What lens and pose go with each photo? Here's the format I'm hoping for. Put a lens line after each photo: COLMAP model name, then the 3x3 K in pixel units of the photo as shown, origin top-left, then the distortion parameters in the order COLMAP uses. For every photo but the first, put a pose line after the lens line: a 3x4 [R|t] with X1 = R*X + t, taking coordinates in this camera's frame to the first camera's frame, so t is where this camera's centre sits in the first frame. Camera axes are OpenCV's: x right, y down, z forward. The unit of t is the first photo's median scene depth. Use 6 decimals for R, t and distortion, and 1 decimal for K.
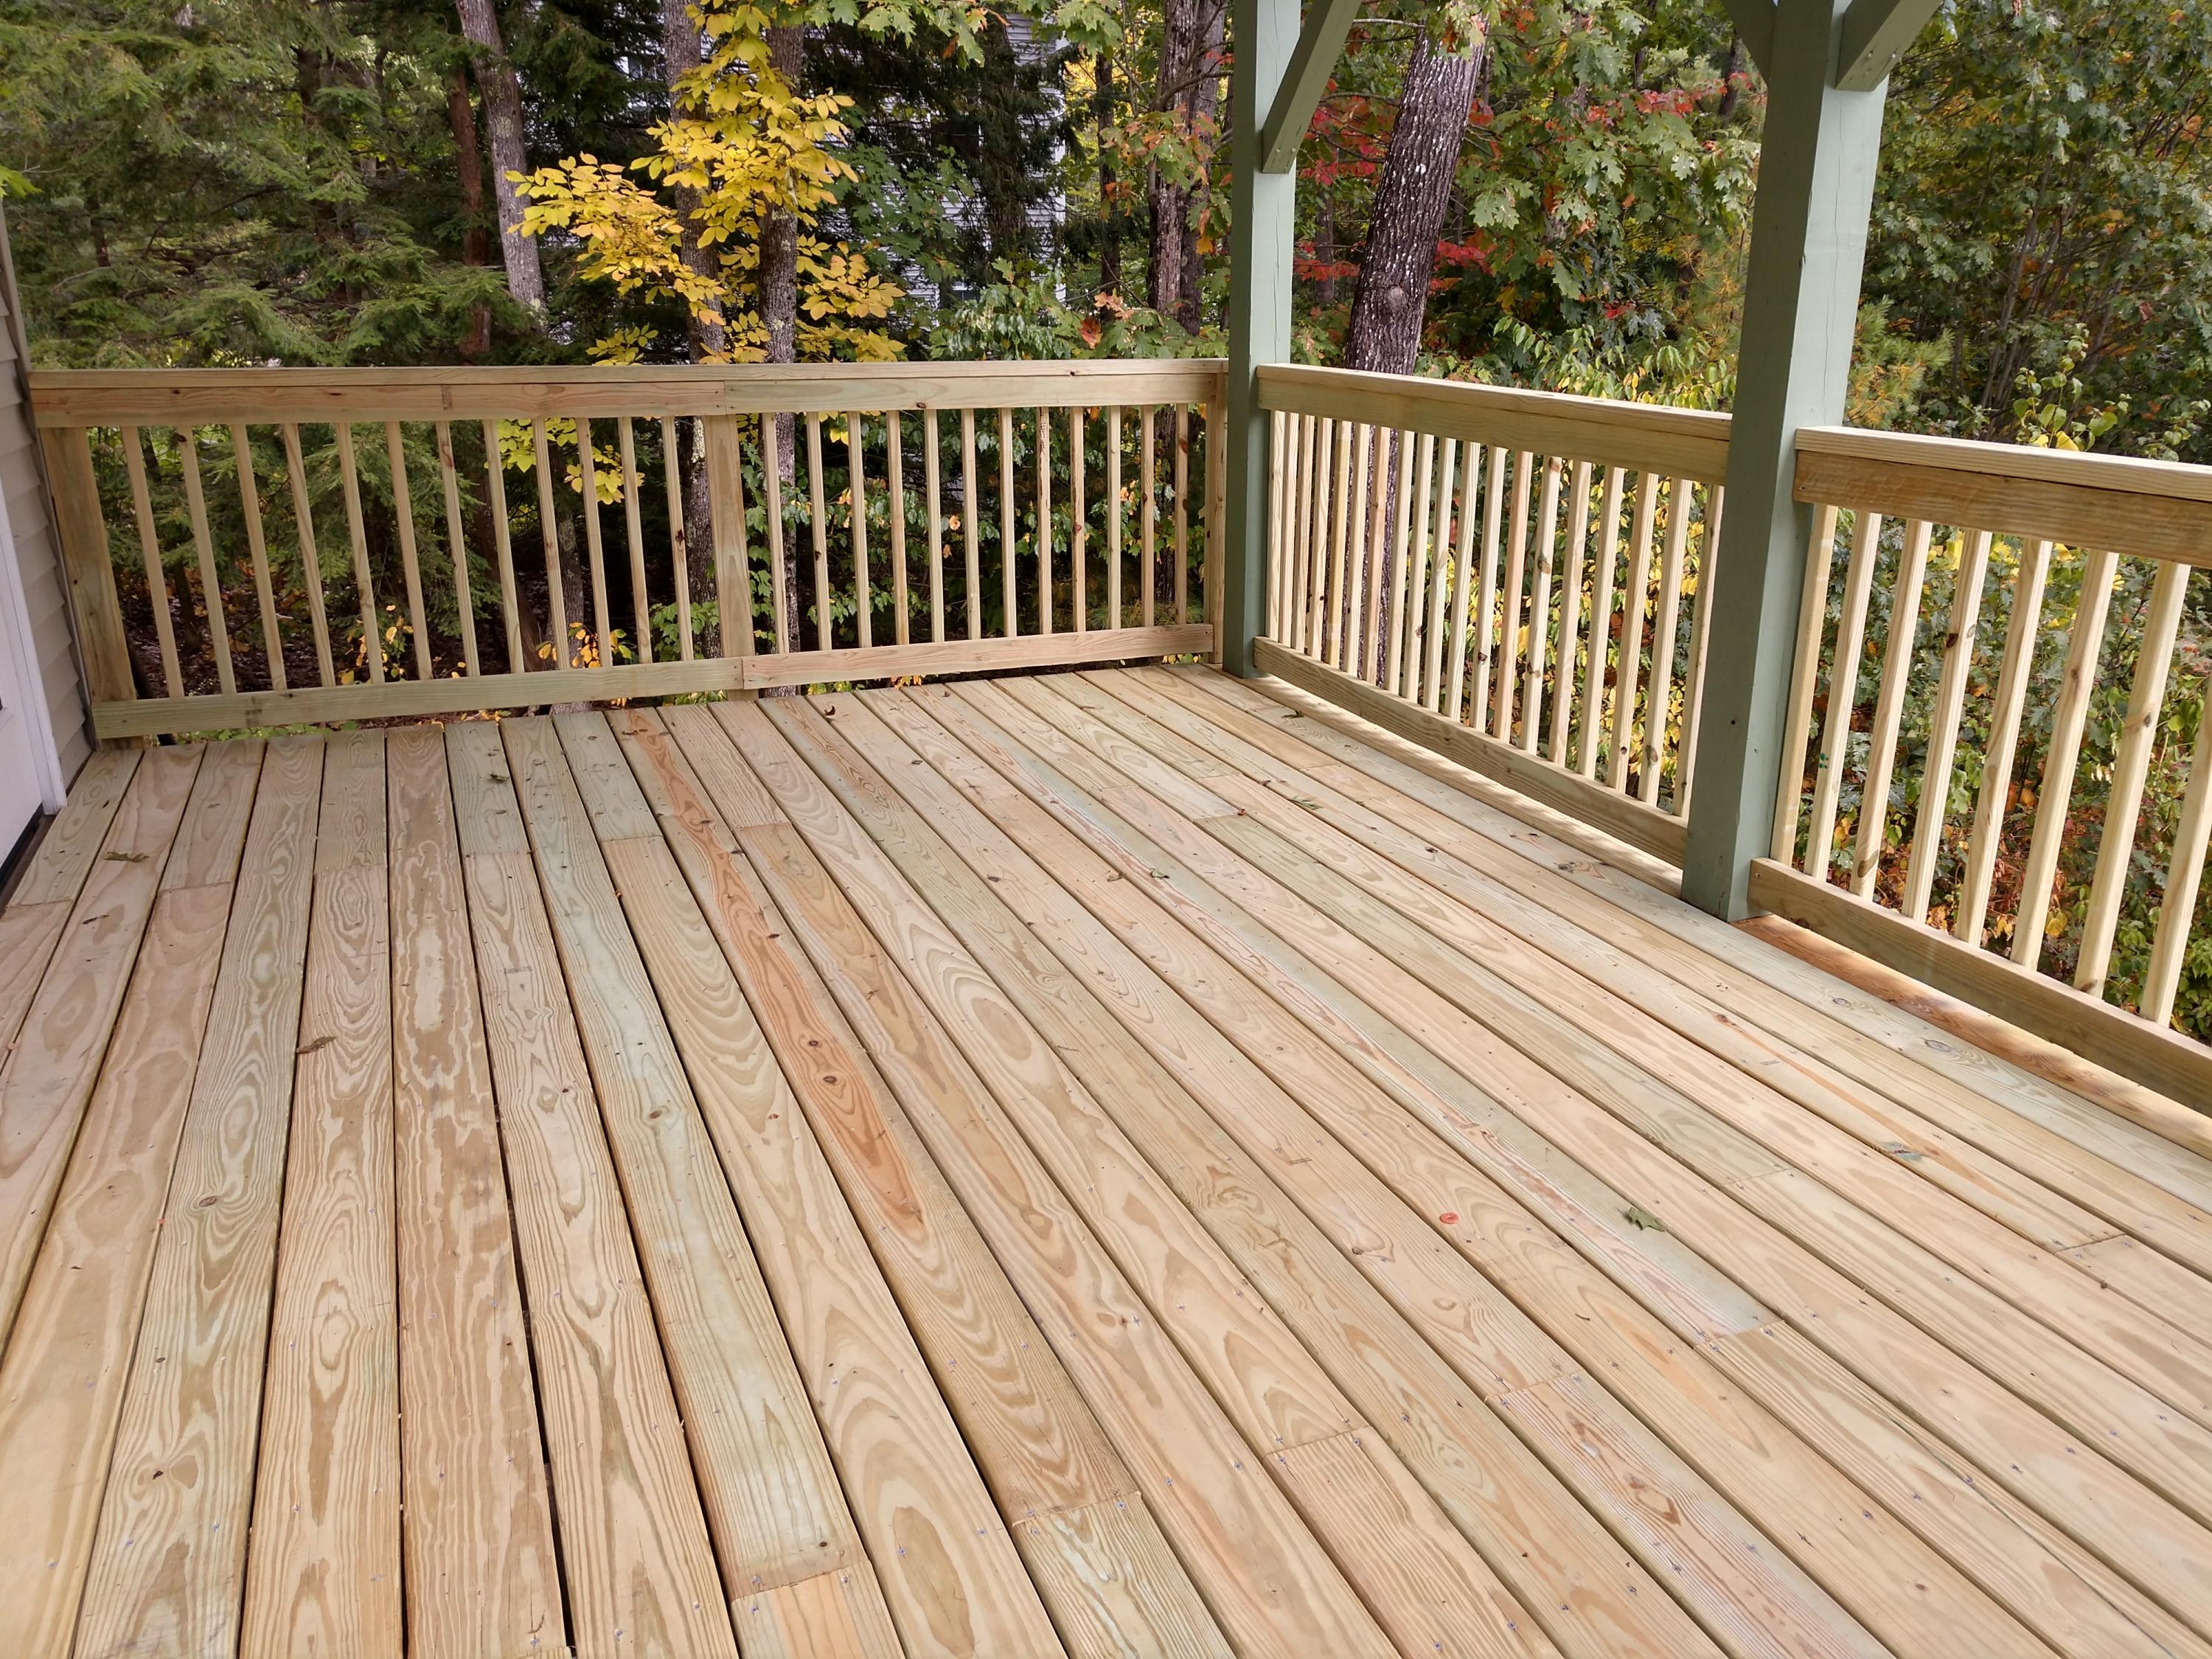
lens RADIAL K [[1682.6, 0, 1106.0], [0, 1682.6, 829.5], [0, 0, 1]] dist [-0.004718, 0.047322]
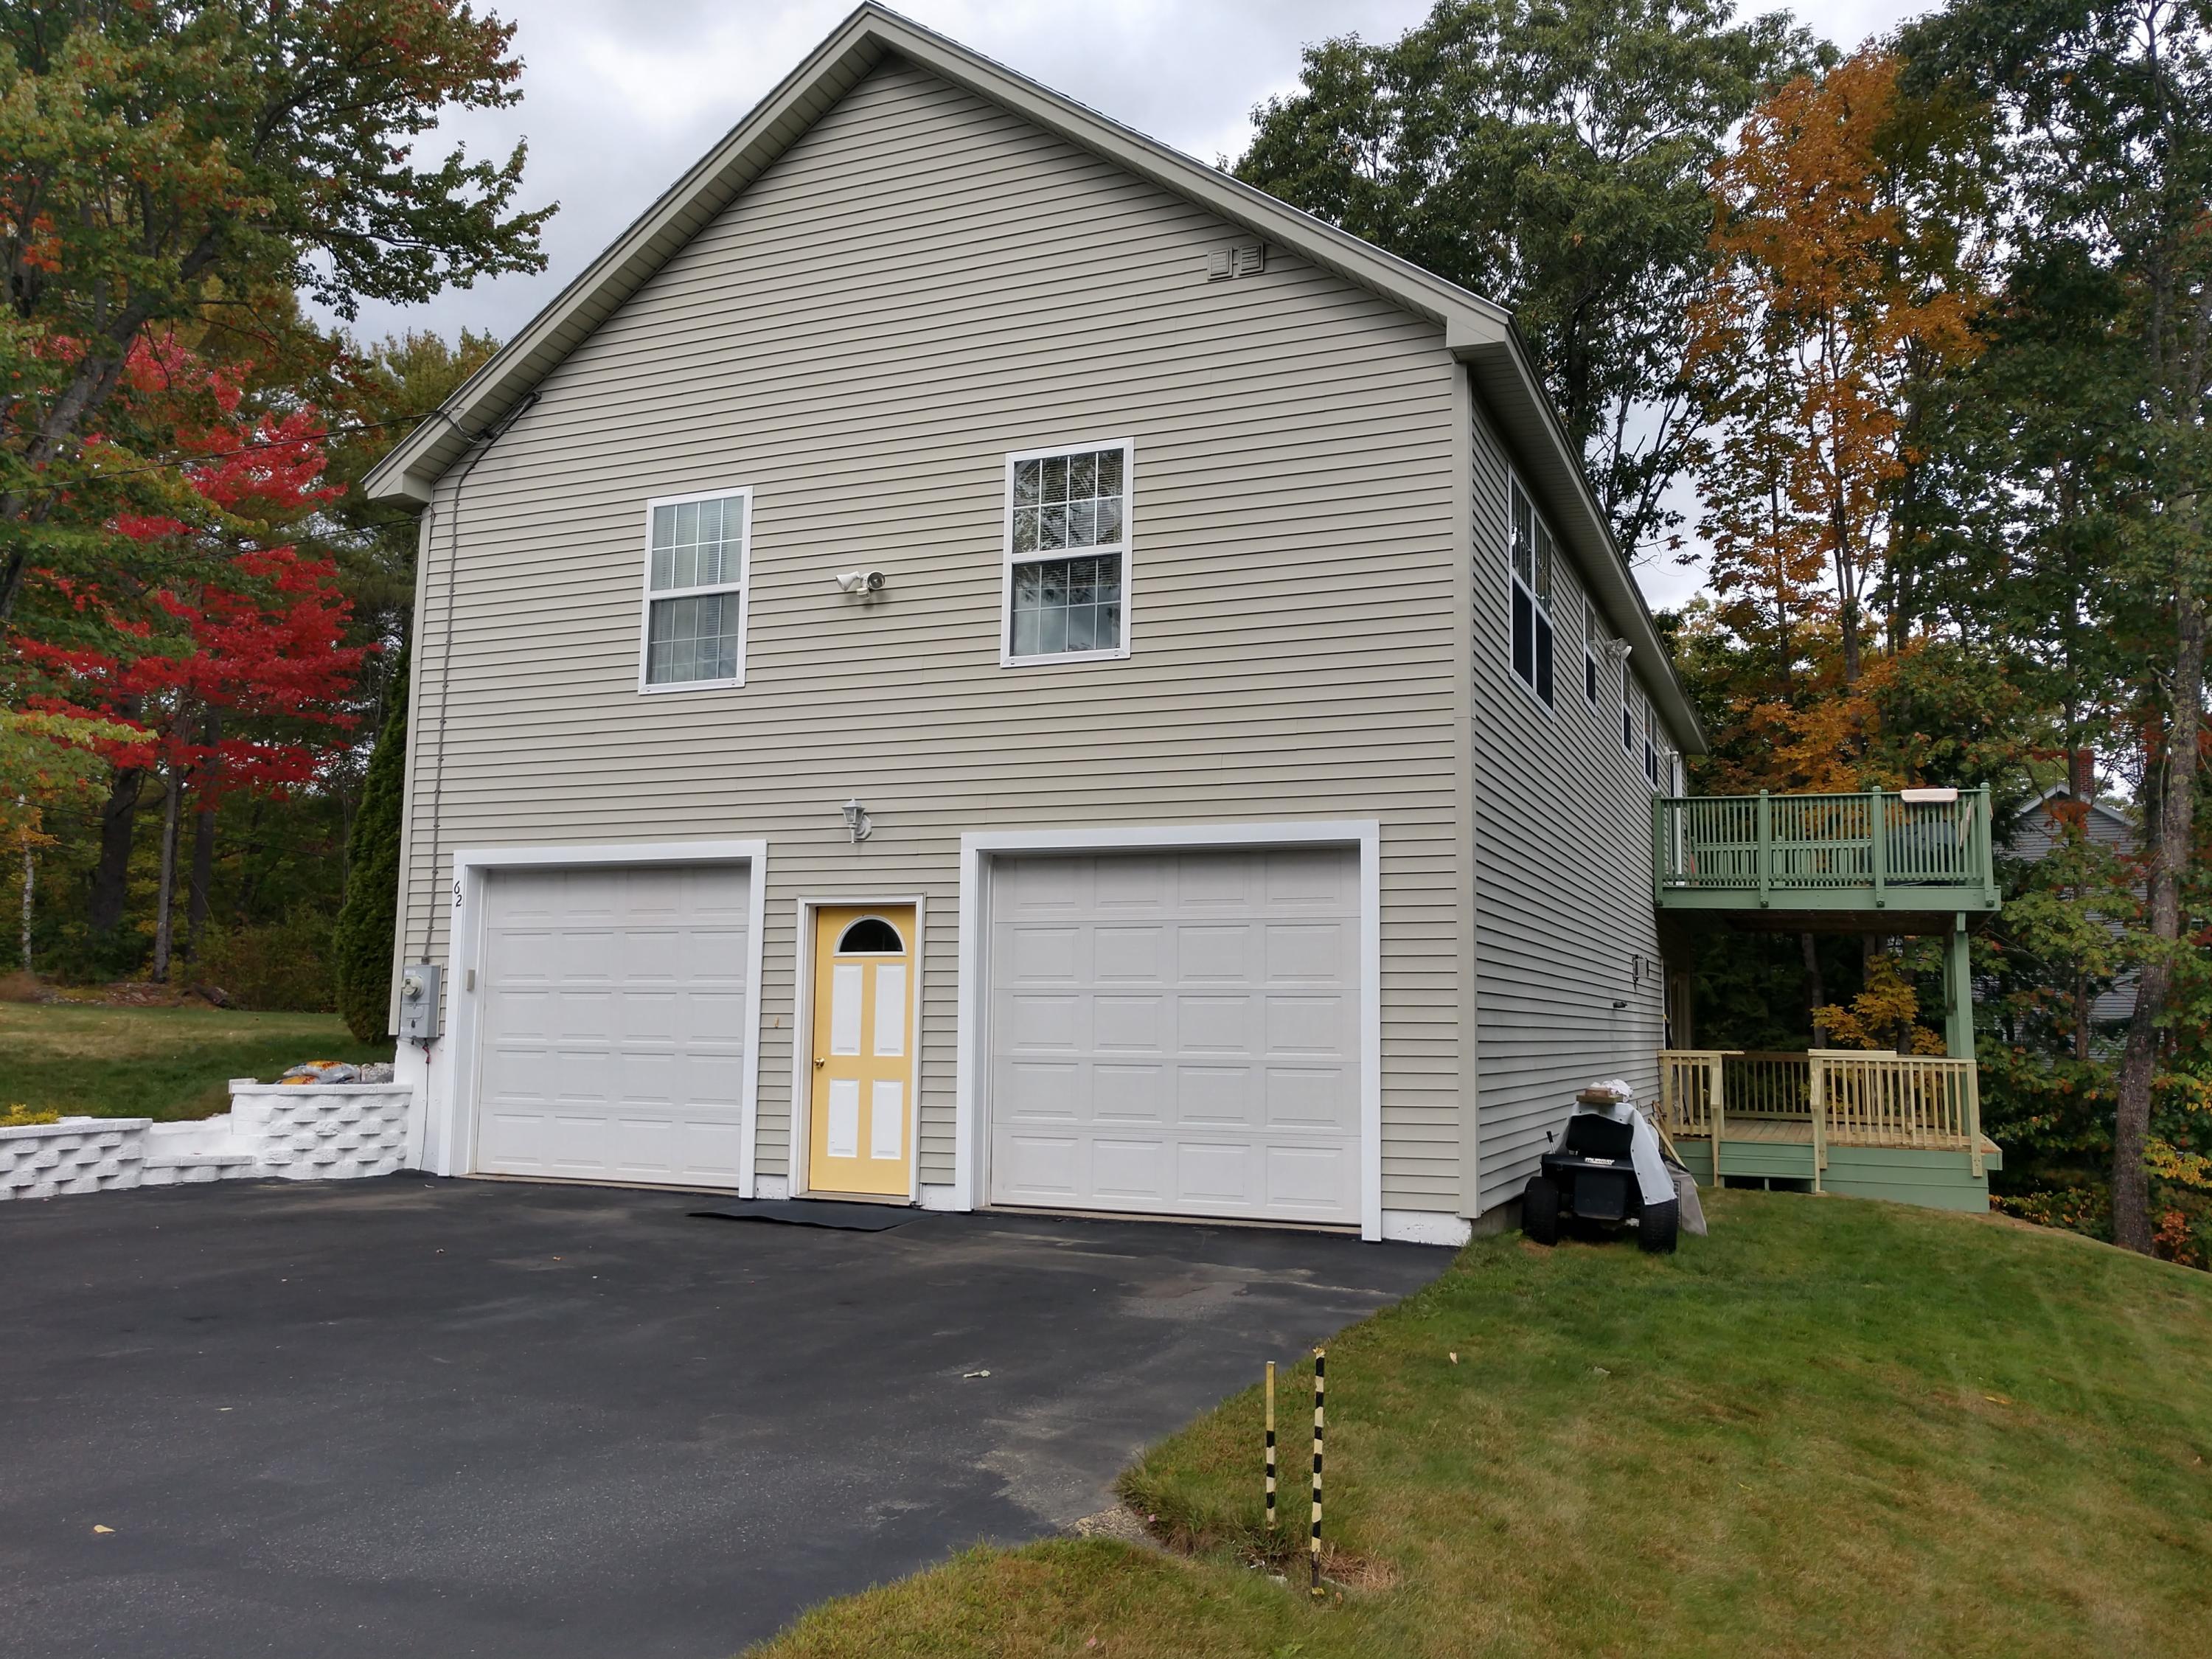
lens RADIAL K [[1682.6, 0, 1106.0], [0, 1682.6, 829.5], [0, 0, 1]] dist [-0.004718, 0.047322]
pose [[0.711112, -0.066794, -0.699899, 0.994536], [-0.244784, 0.909675, -0.335519, 0.732170], [0.659091, 0.409915, 0.630530, -2.123578]]
